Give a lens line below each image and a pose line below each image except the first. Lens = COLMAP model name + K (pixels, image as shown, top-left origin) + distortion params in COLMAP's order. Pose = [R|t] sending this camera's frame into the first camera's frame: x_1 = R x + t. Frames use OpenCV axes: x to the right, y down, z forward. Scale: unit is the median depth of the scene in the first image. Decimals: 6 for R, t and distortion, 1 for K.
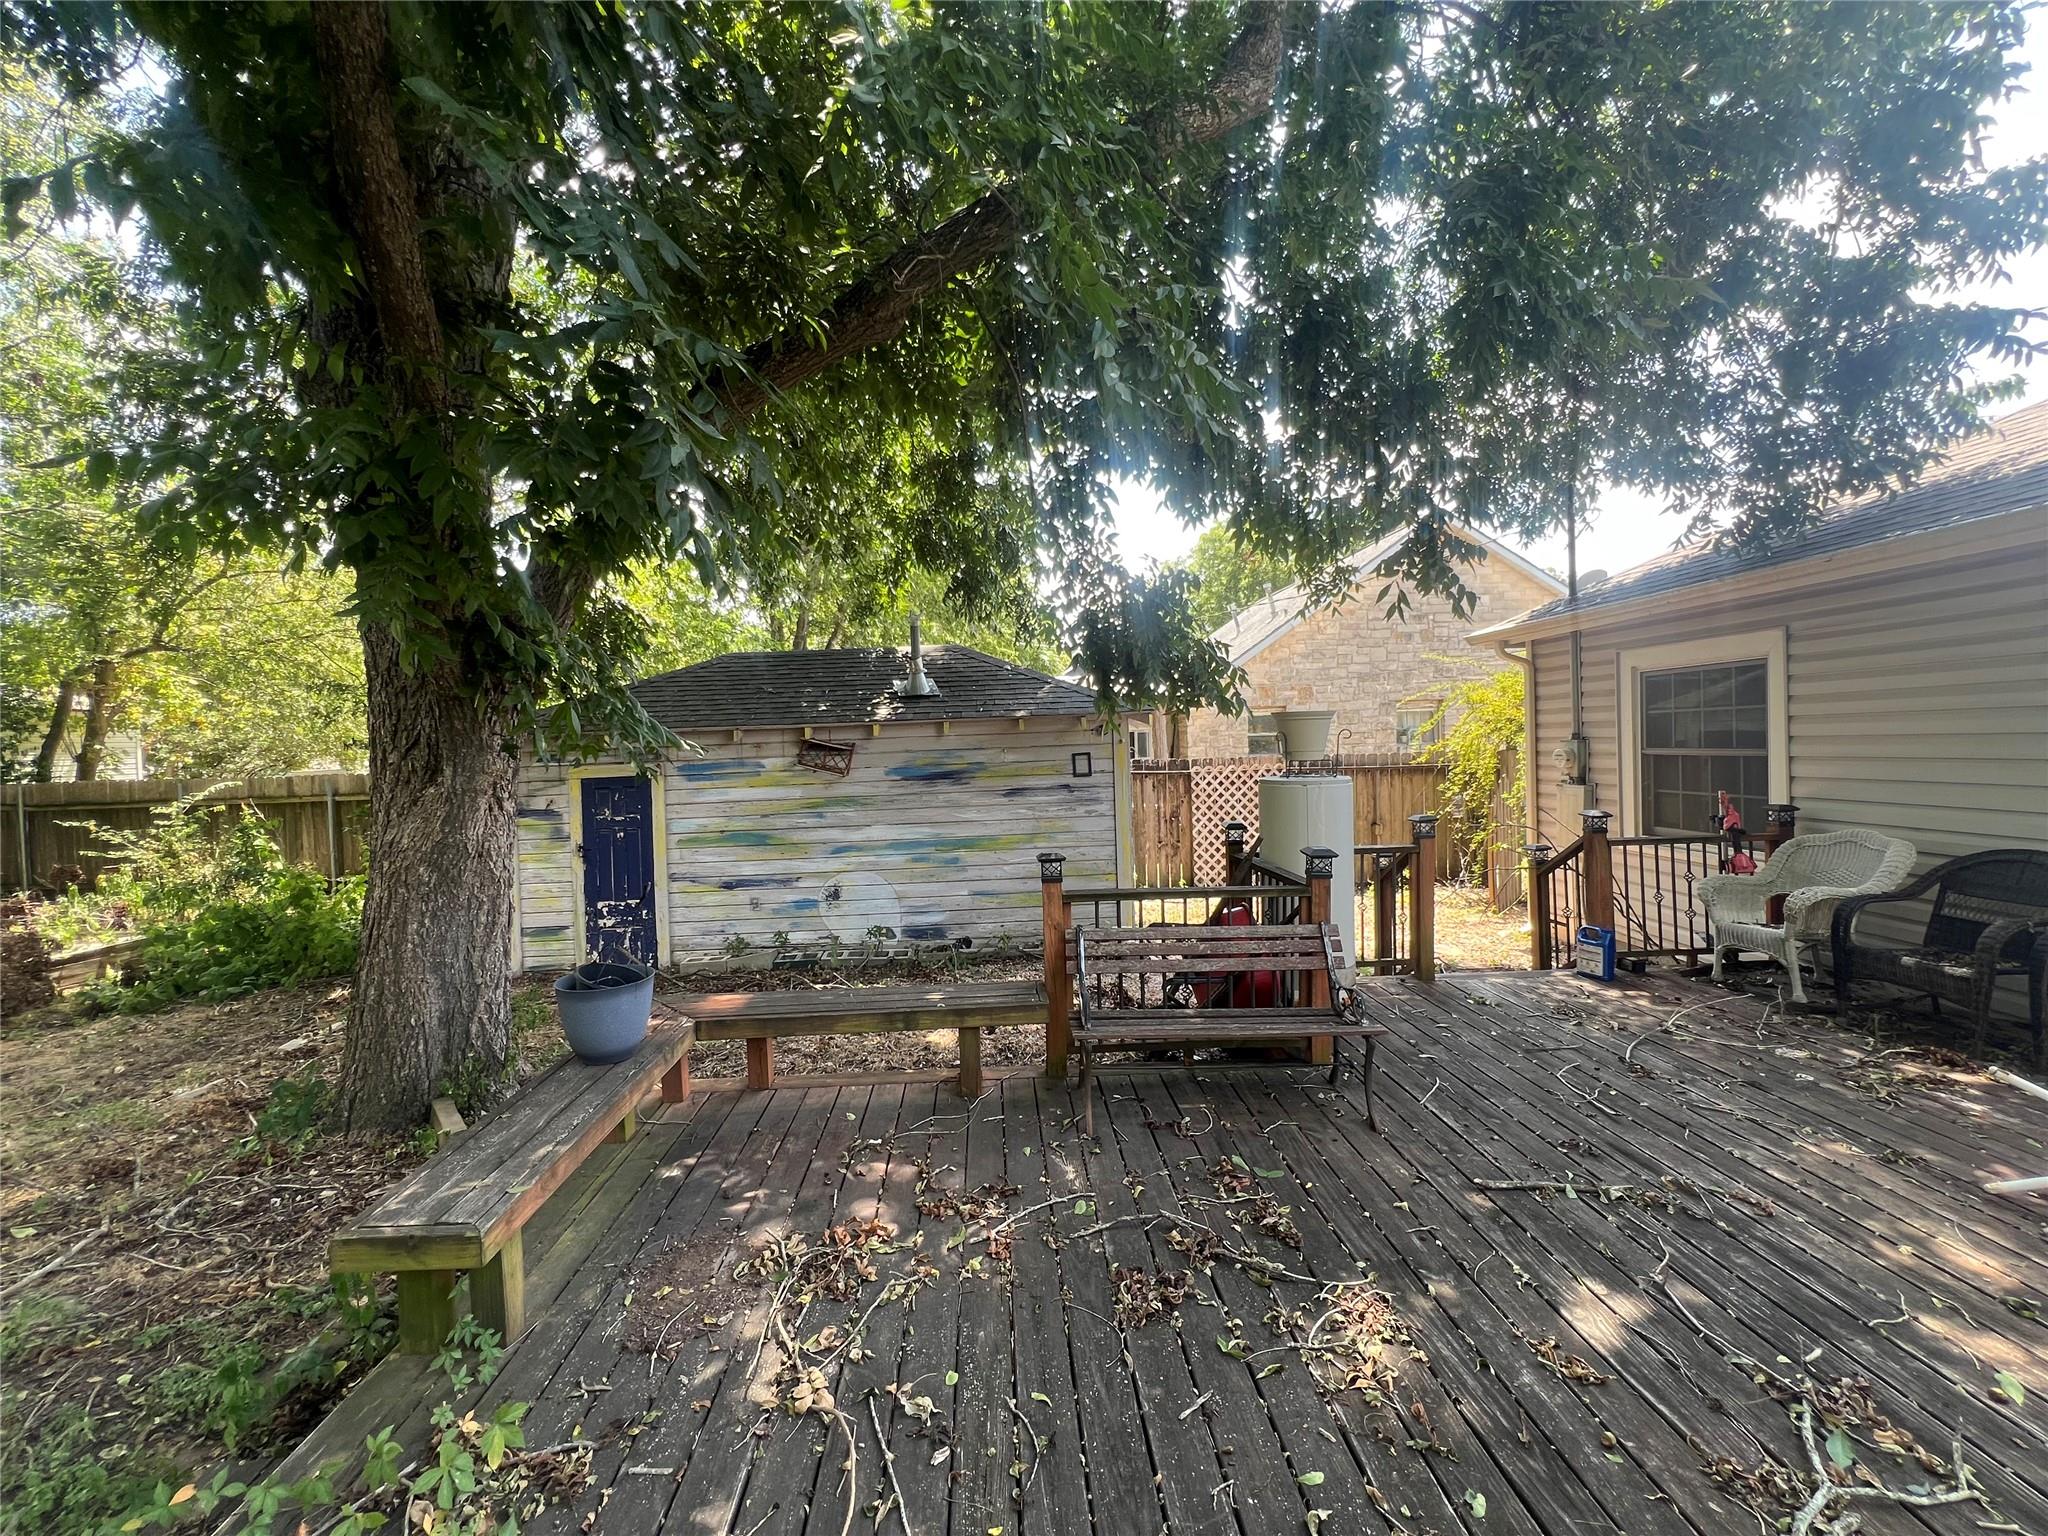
lens RADIAL K [[824.7, 0, 1017.8], [0, 824.7, 770.7], [0, 0, 1]] dist [0.000425, -0.000088]
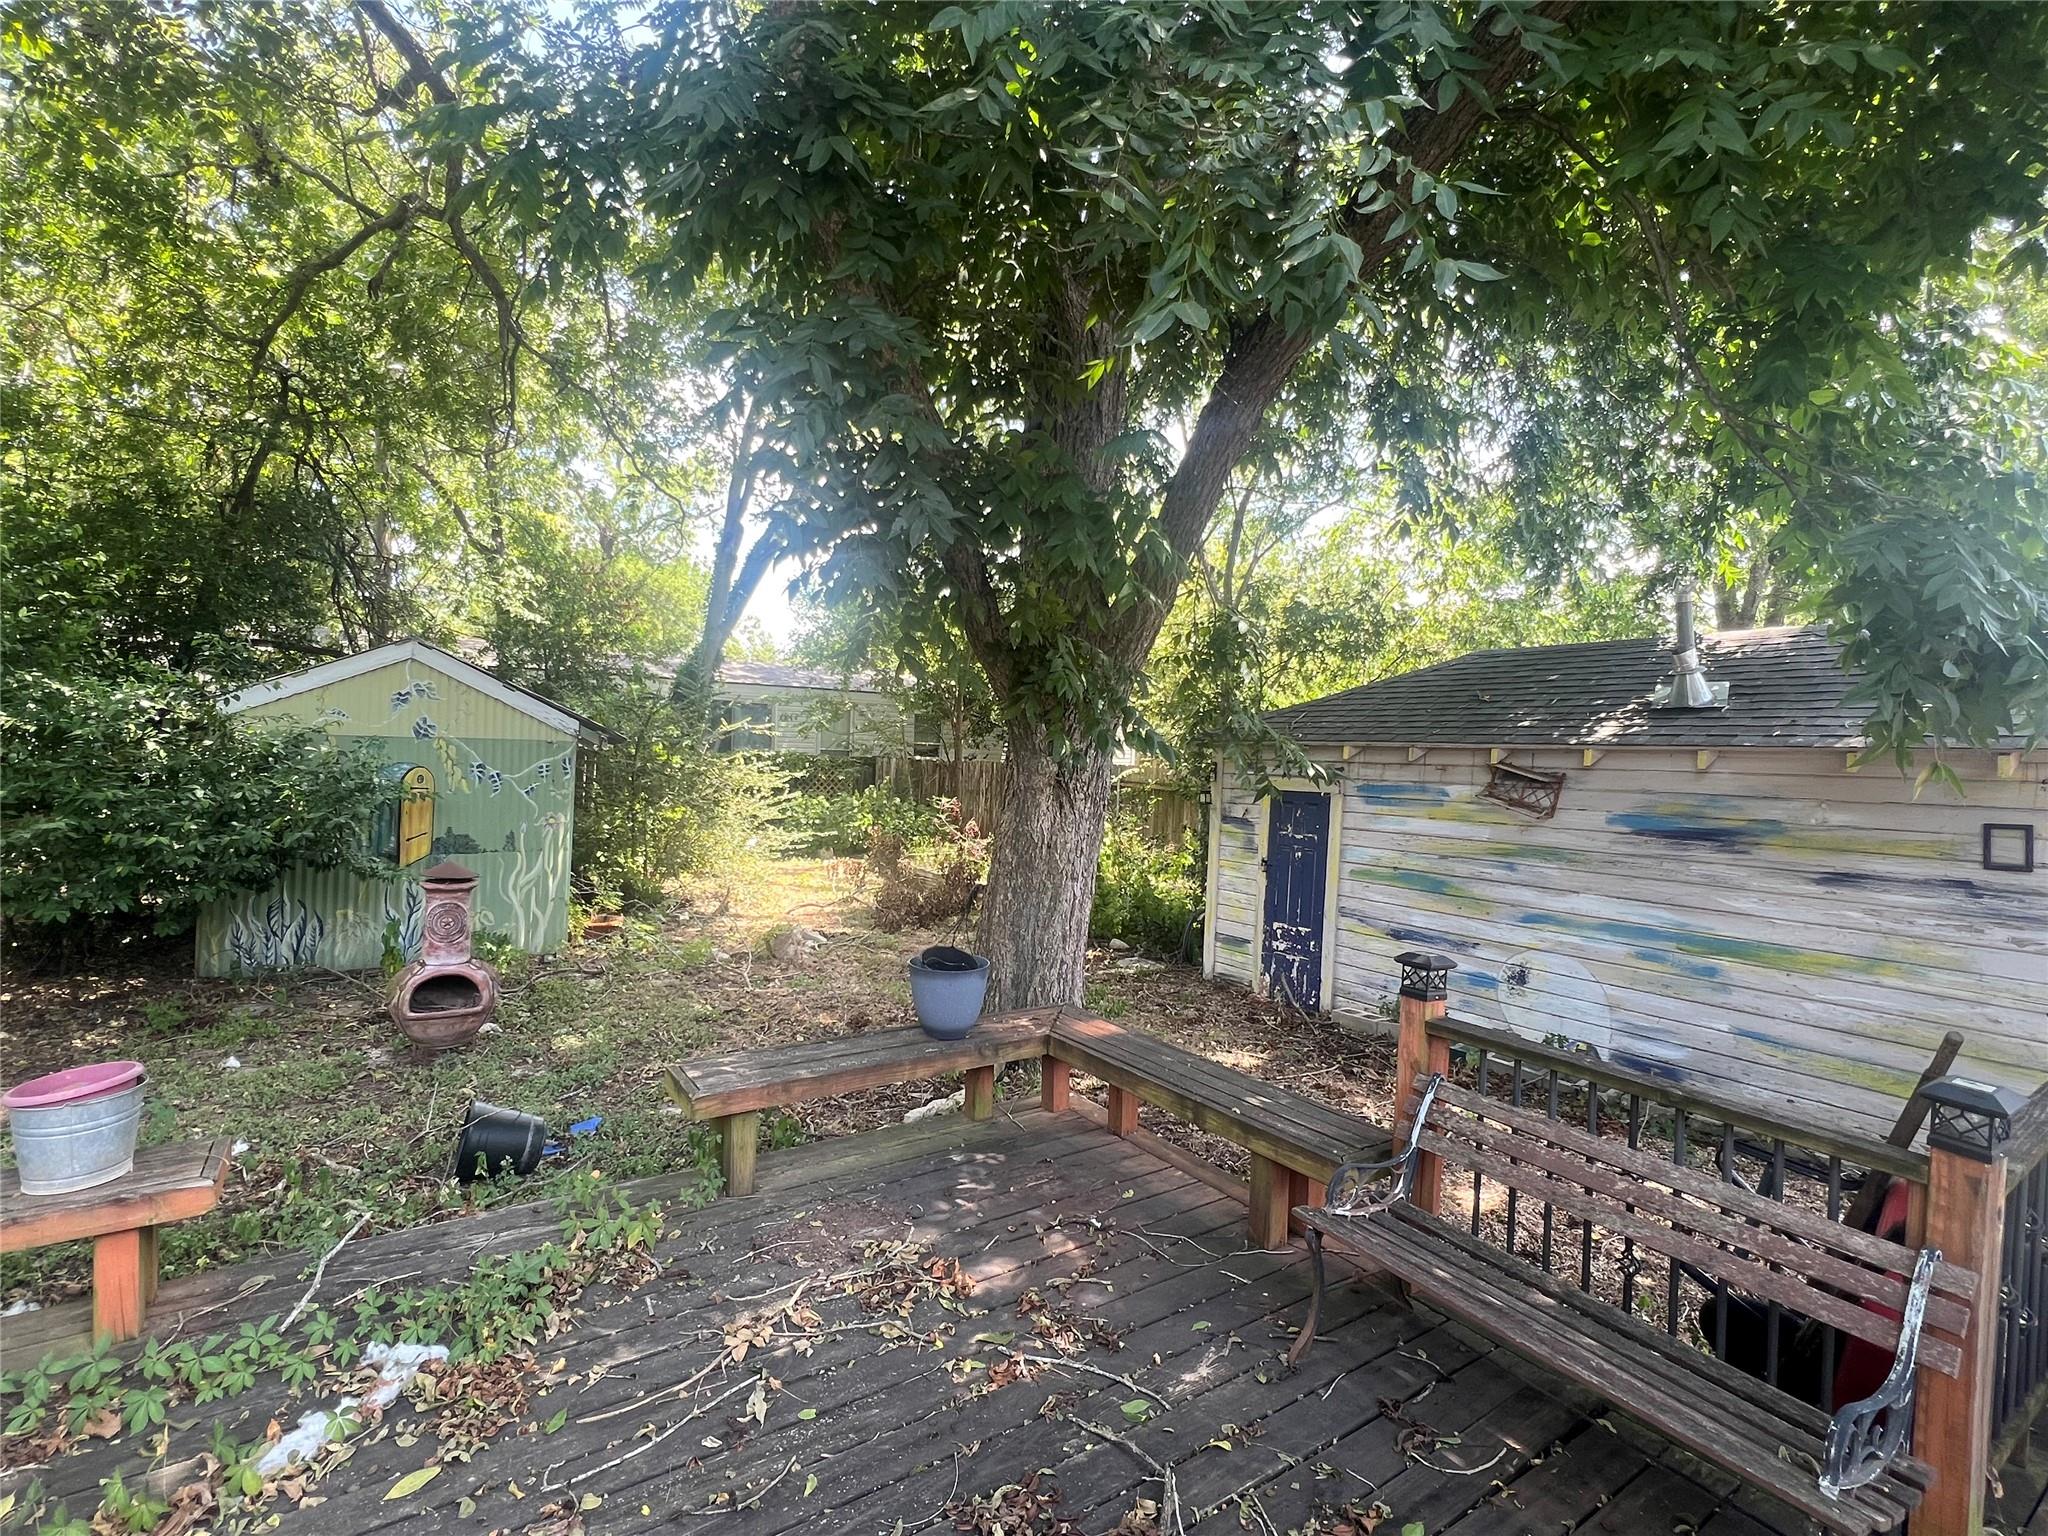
lens RADIAL K [[973.6, 0, 1011.8], [0, 973.6, 772.8], [0, 0, 1]] dist [-0.000812, -0.000188]
pose [[0.522306, 0.071764, -0.849733, 0.265901], [-0.082826, 0.996011, 0.033207, -0.022514], [0.848726, 0.053036, 0.526166, 0.151582]]
